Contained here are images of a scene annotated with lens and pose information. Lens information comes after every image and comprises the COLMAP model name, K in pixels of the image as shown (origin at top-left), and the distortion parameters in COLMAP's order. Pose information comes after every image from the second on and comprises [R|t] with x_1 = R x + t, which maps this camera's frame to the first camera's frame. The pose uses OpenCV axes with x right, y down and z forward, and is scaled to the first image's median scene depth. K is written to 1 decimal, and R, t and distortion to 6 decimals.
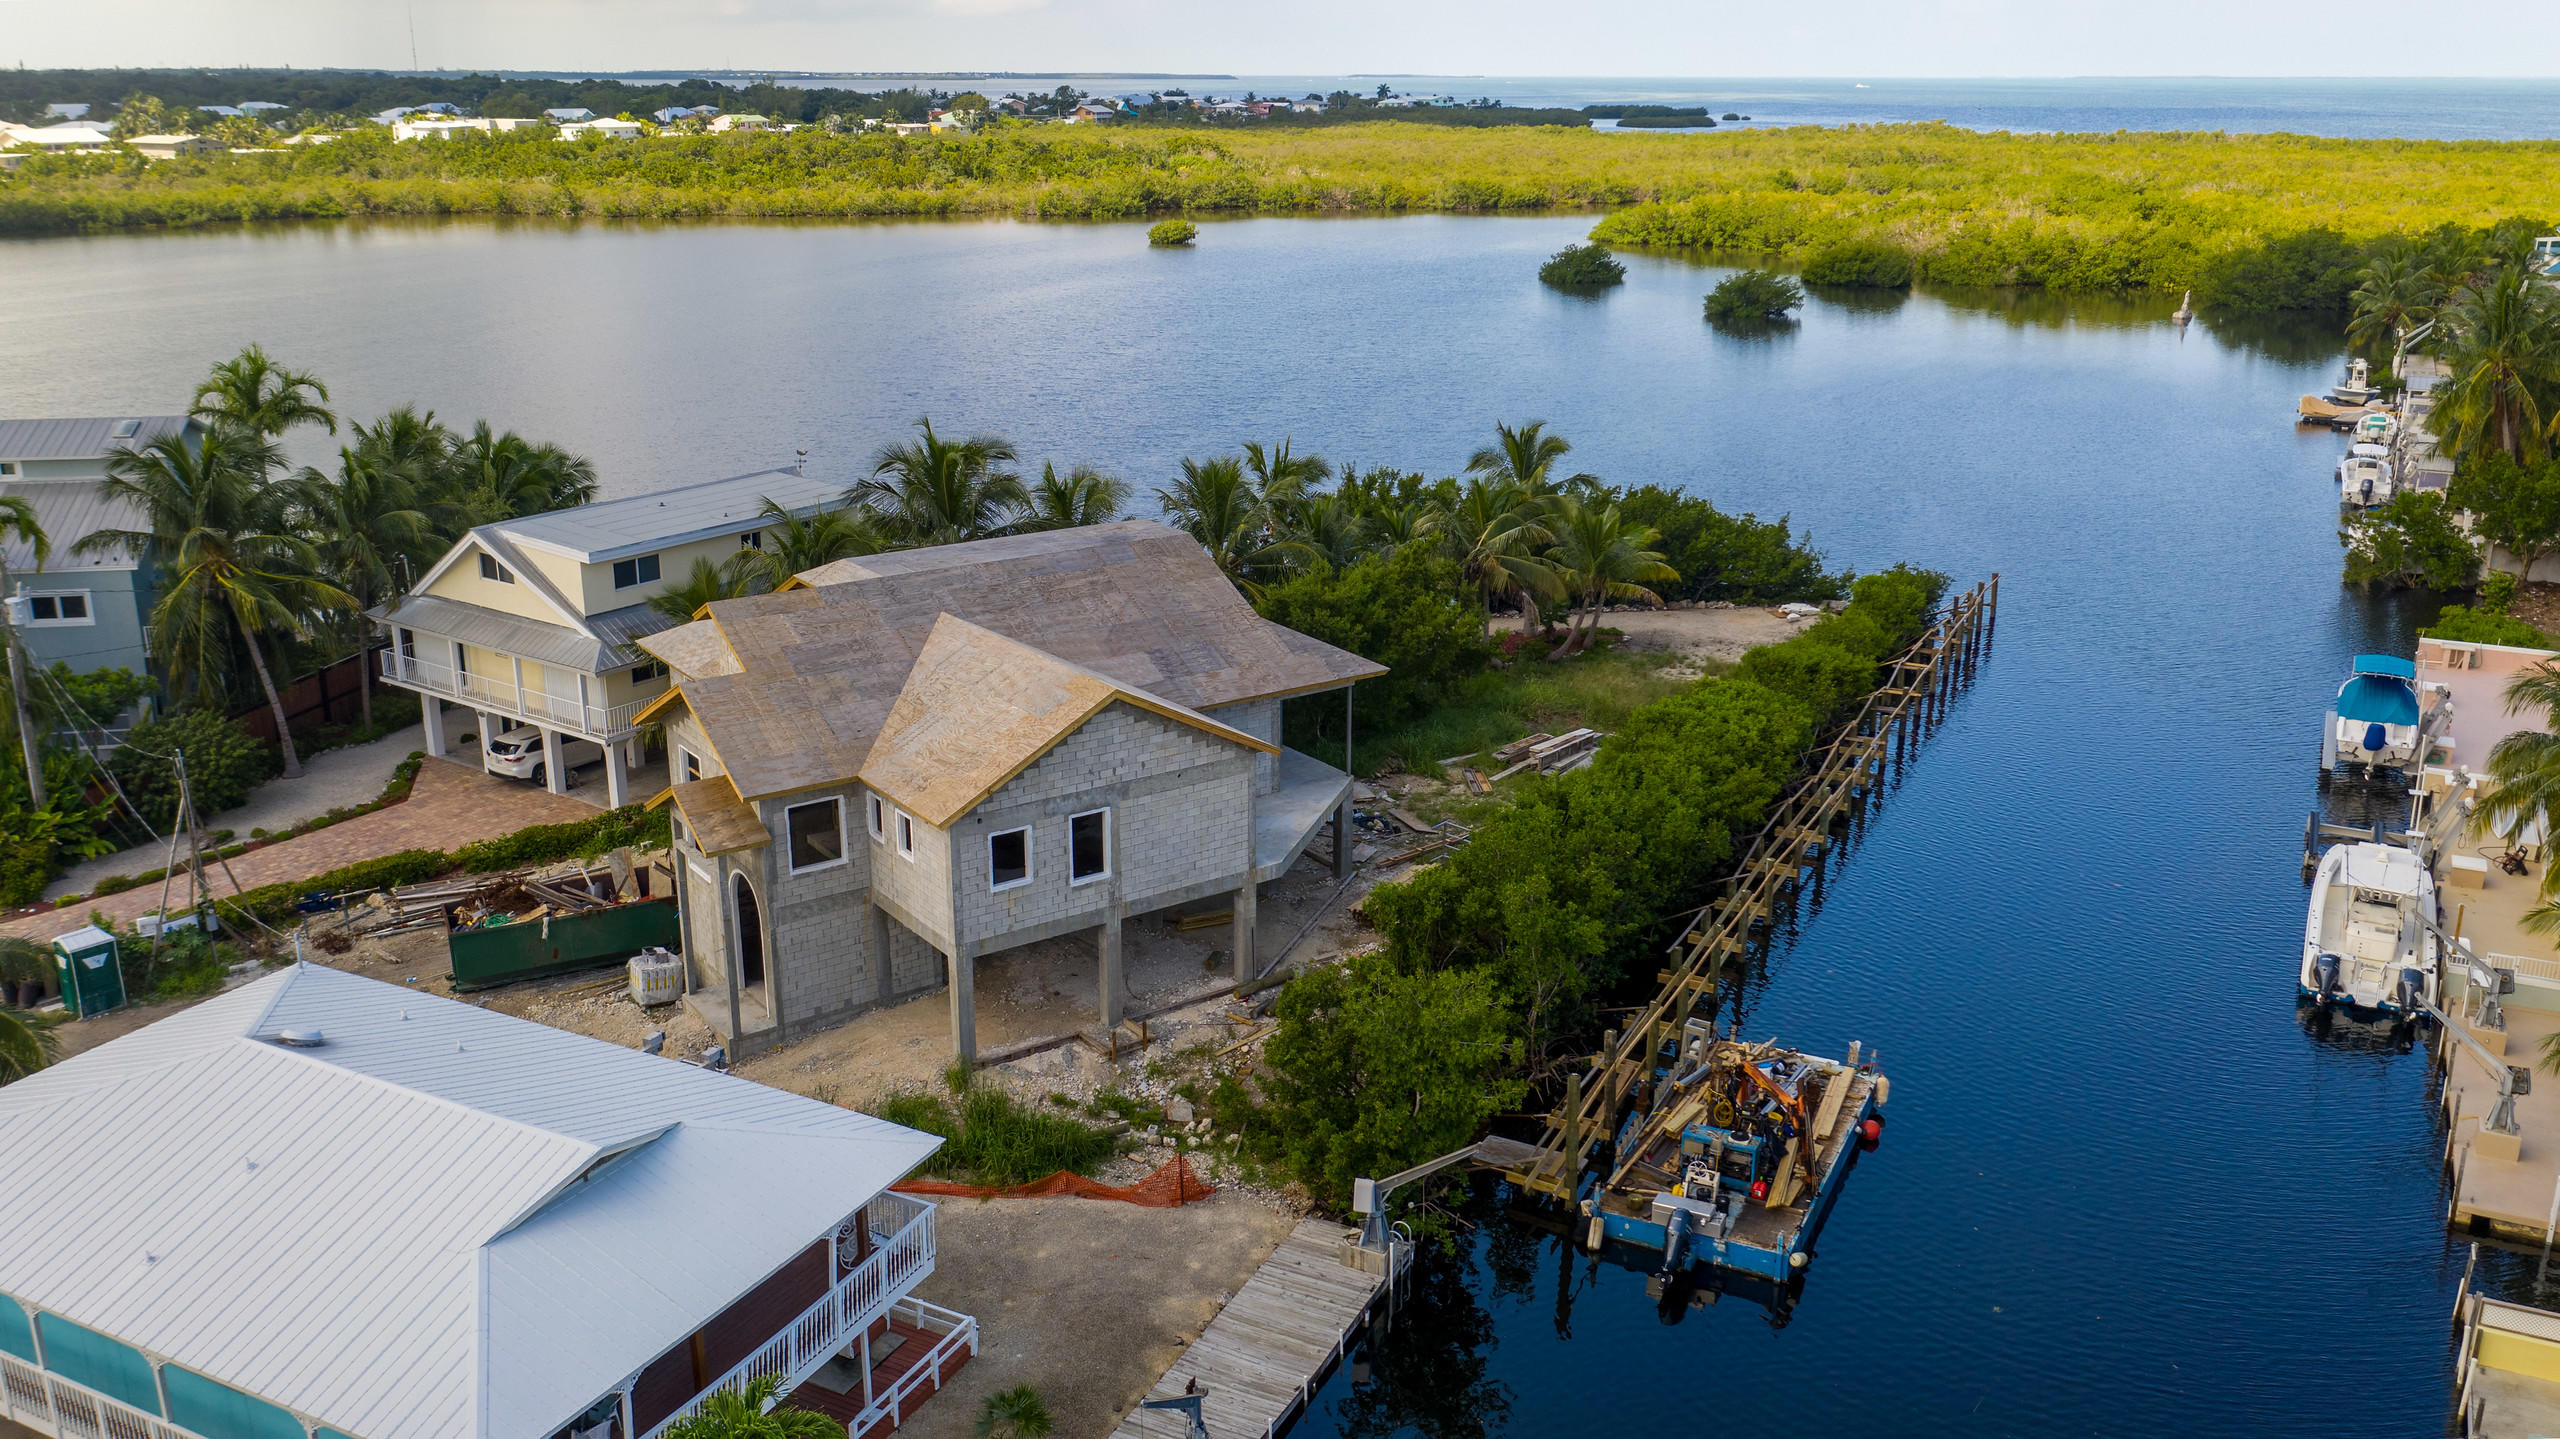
lens RADIAL K [[2017.9, 0, 1268.6], [0, 2017.9, 722.5], [0, 0, 1]] dist [-0.002819, 0.006856]
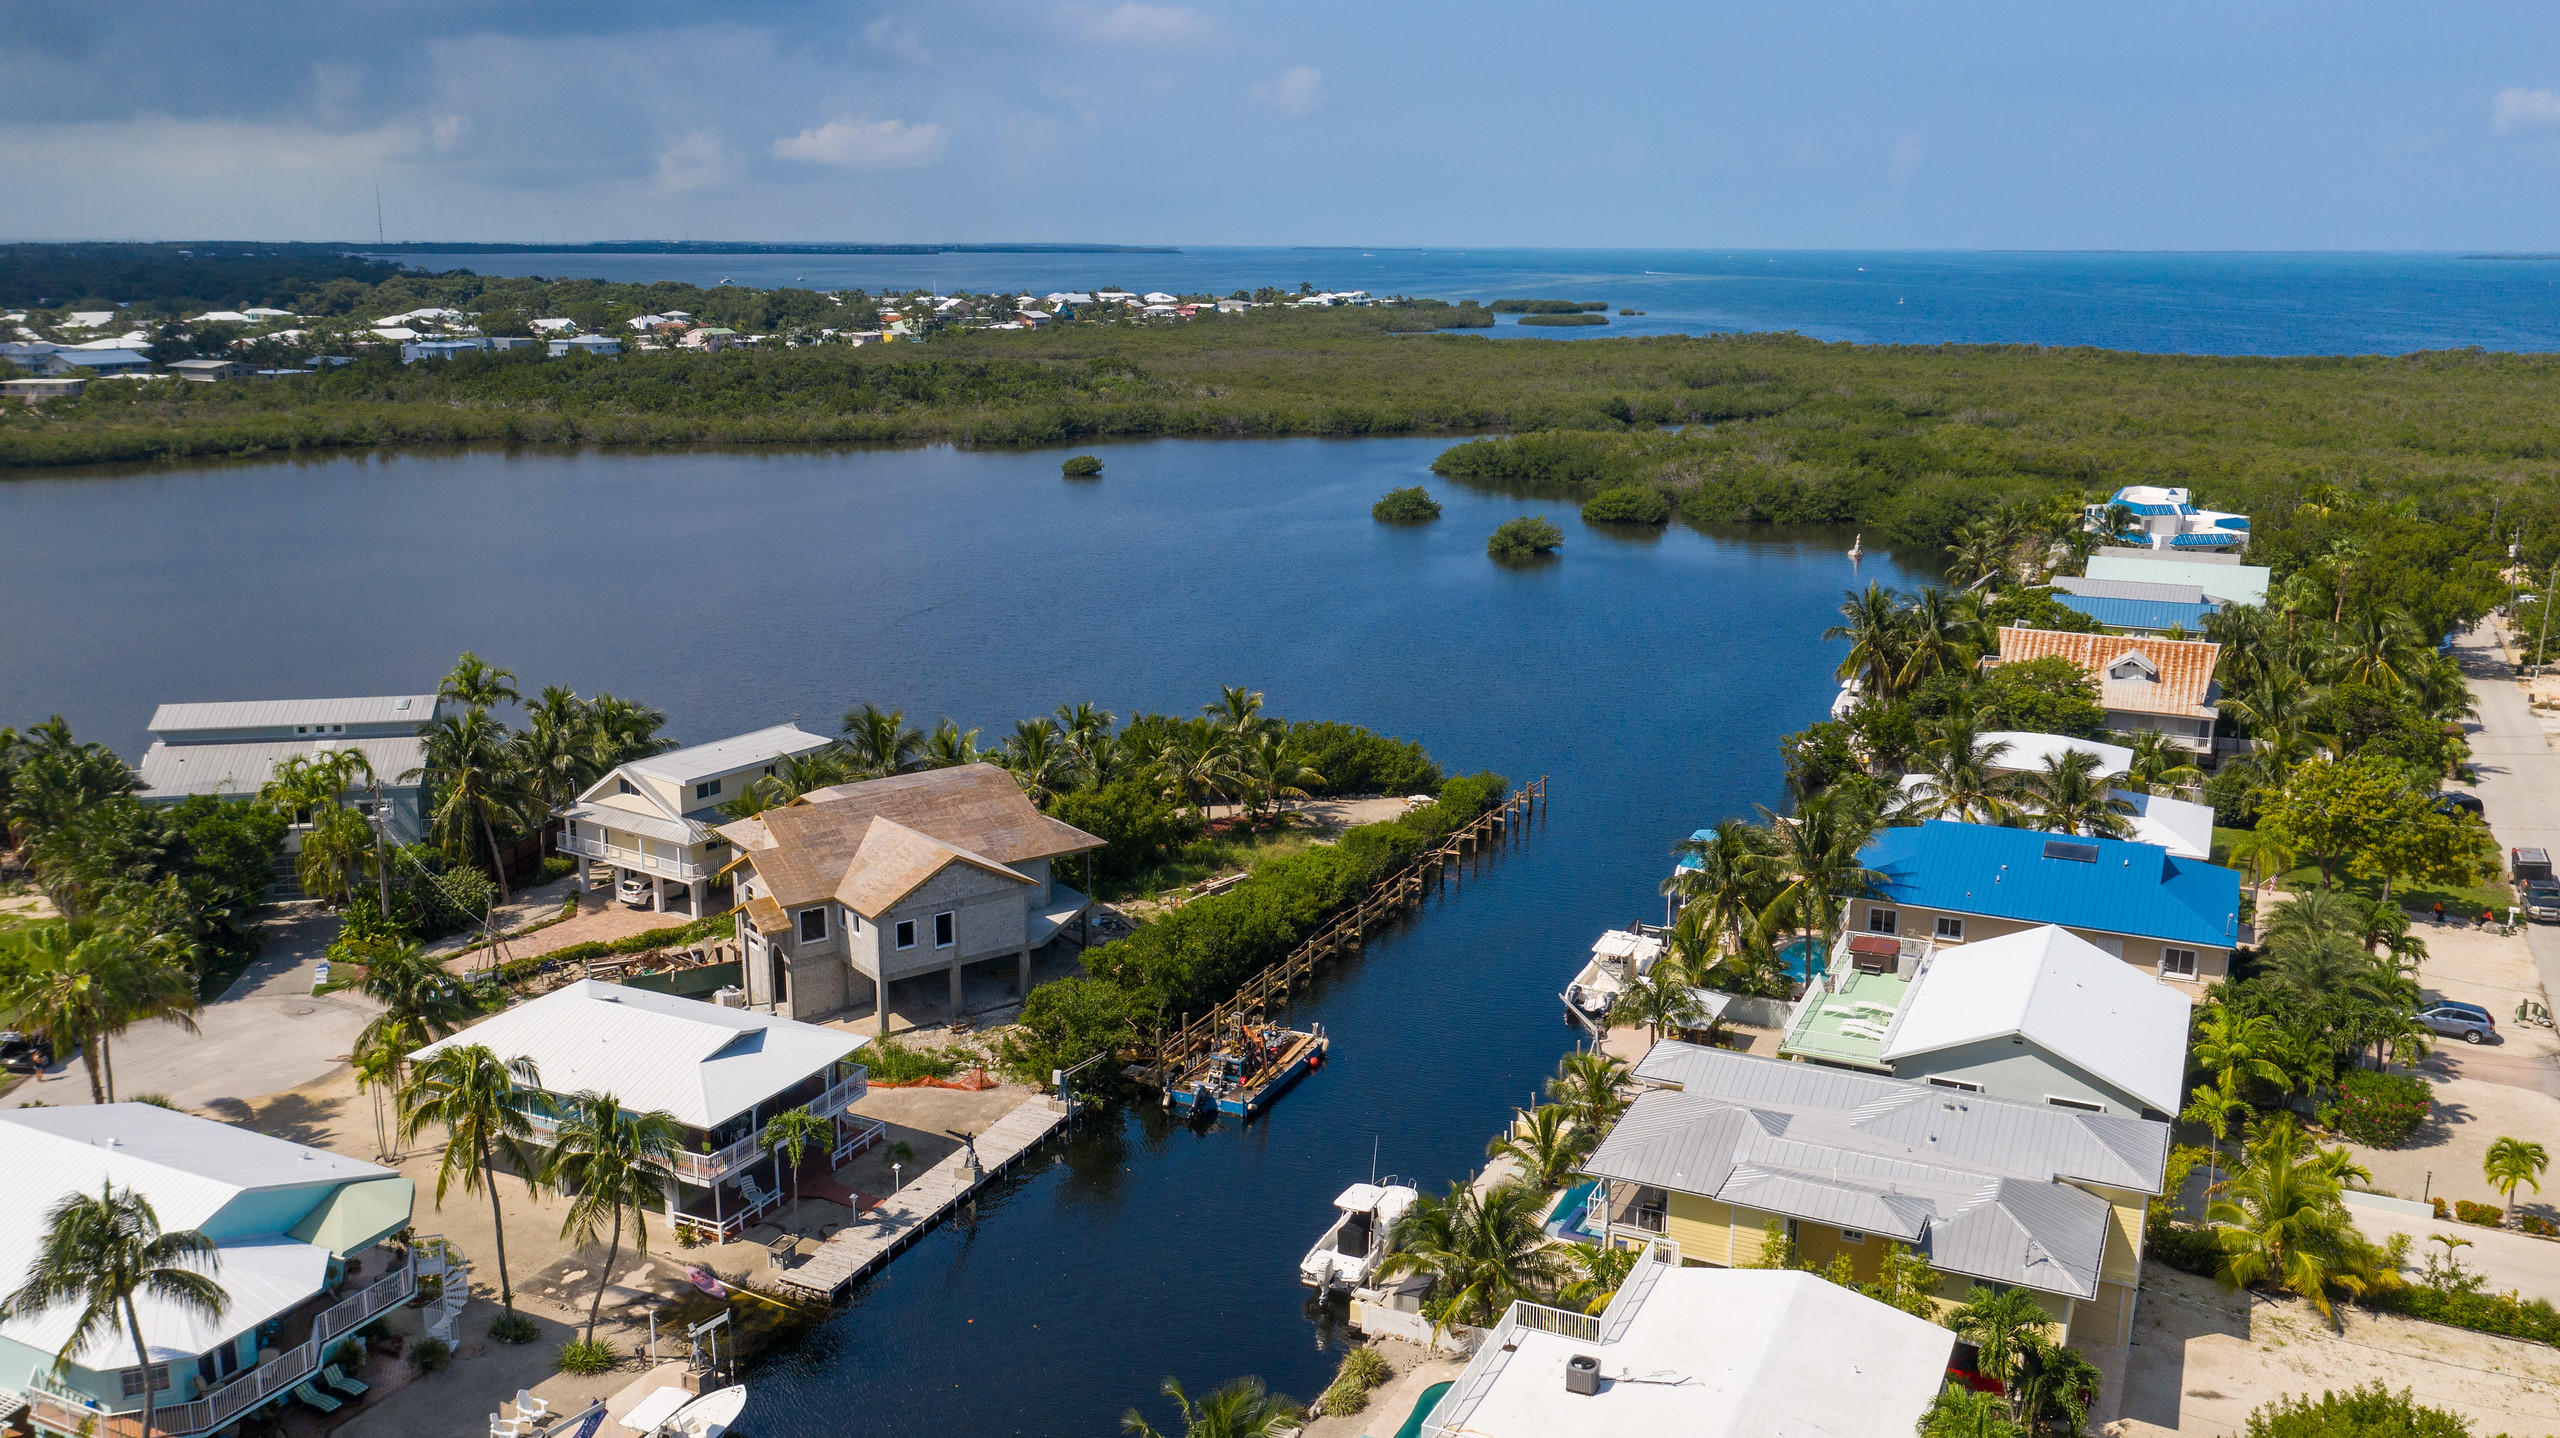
lens RADIAL K [[2017.9, 0, 1268.6], [0, 2017.9, 722.0], [0, 0, 1]] dist [-0.002819, 0.006856]
pose [[0.999695, -0.003297, 0.024463, 0.106840], [0.005158, 0.997064, -0.076393, 0.004449], [-0.024139, 0.076496, 0.996778, -0.603329]]
